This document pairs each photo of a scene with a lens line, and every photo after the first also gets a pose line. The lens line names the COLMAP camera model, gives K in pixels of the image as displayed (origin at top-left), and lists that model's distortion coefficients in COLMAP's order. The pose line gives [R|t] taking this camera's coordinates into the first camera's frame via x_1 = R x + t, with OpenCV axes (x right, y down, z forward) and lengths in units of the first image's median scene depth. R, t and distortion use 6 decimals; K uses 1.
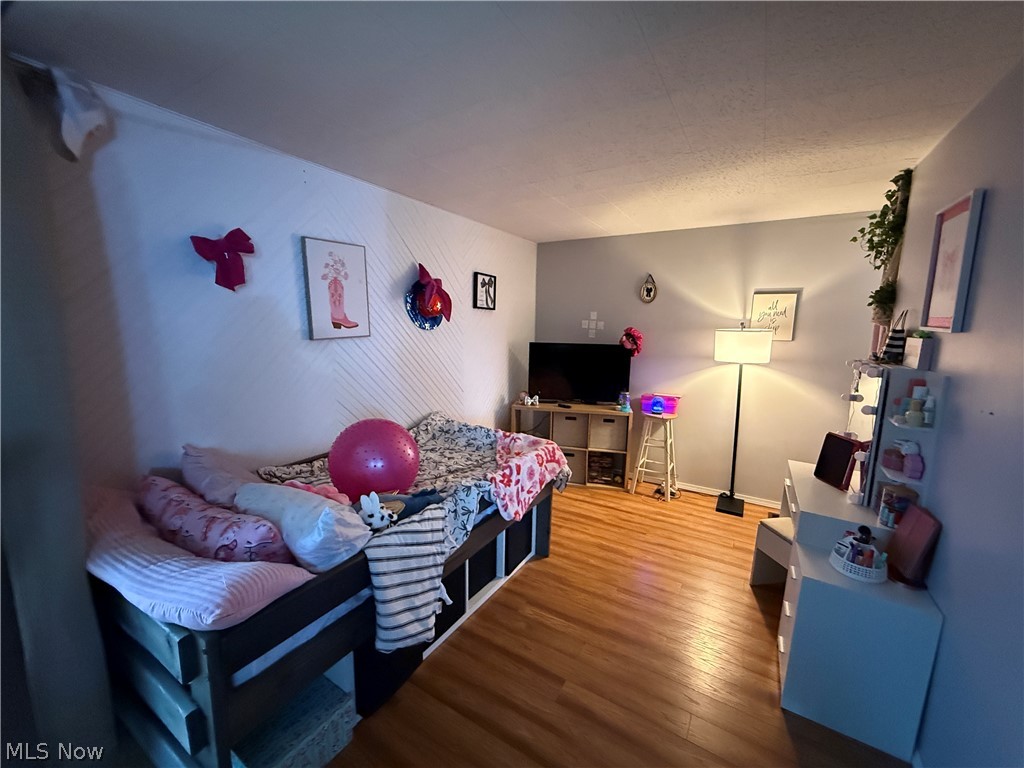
lens RADIAL K [[409.0, 0, 512.3], [0, 409.0, 386.6], [0, 0, 1]] dist [-0.001968, 0.000661]
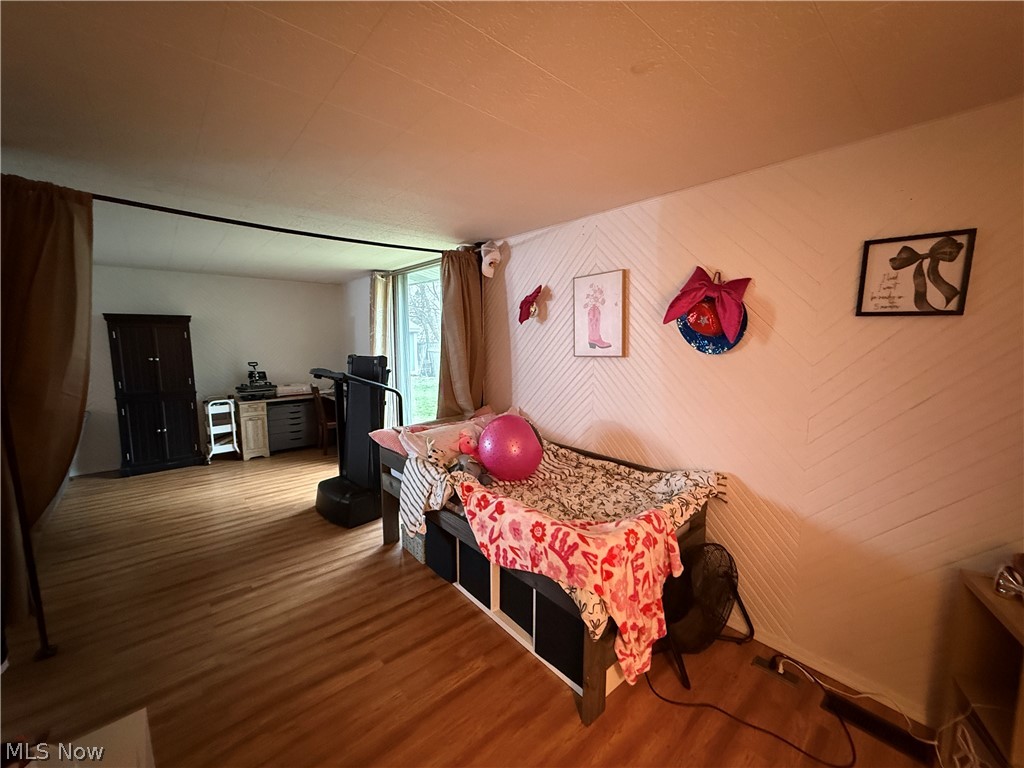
lens RADIAL K [[409.0, 0, 511.3], [0, 409.0, 381.6], [0, 0, 1]] dist [-0.001968, 0.000661]
pose [[-0.304159, 0.091556, -0.948211, 0.515664], [-0.151689, 0.978016, 0.143092, -0.122027], [0.940467, 0.187356, -0.283585, 0.768853]]
